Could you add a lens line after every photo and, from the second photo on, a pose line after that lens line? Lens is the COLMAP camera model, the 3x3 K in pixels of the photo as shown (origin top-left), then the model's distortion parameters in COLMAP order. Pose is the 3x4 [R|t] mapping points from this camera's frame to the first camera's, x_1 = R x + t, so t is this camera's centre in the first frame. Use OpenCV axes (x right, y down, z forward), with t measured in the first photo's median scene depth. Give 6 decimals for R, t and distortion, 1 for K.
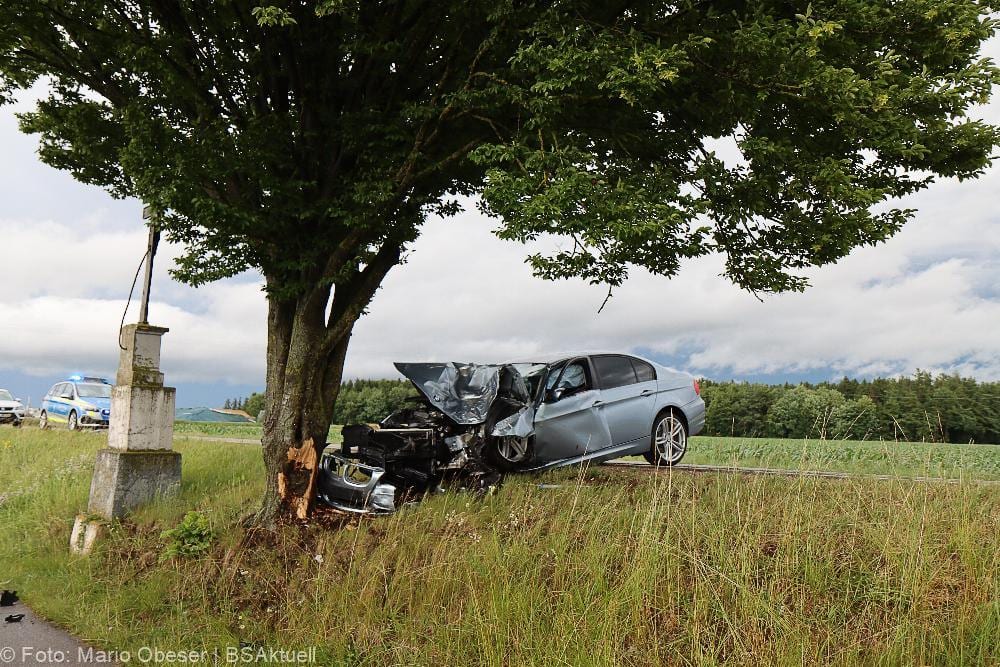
lens RADIAL K [[770.5, 0, 500.0], [0, 770.5, 333.5], [0, 0, 1]] dist [-0.003346, 0.000007]
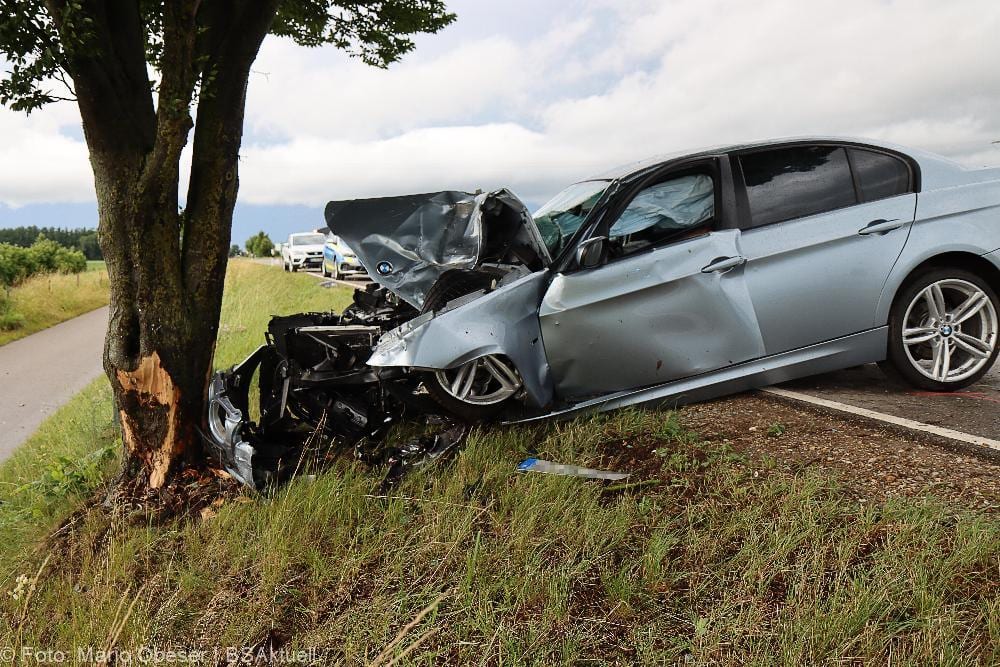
lens RADIAL K [[850.3, 0, 500.0], [0, 850.3, 333.5], [0, 0, 1]] dist [0.009487, 0.009554]
pose [[0.881052, 0.004916, -0.472993, 0.266694], [0.101323, 0.974775, 0.198867, 0.022670], [0.462039, -0.223137, 0.858330, 0.564293]]
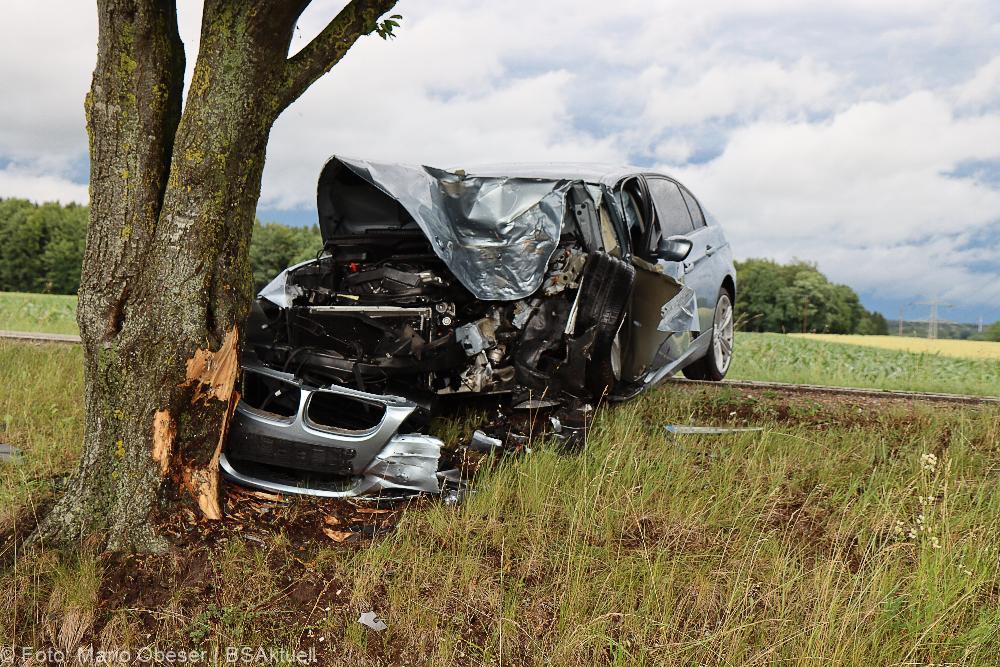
lens RADIAL K [[1191.9, 0, 498.6], [0, 1191.9, 328.8], [0, 0, 1]] dist [0.015737, -0.007955]
pose [[0.873802, 0.020136, 0.485865, -0.417070], [-0.097669, 0.986049, 0.134789, 0.036544], [-0.476373, -0.165233, 0.863578, 0.373377]]
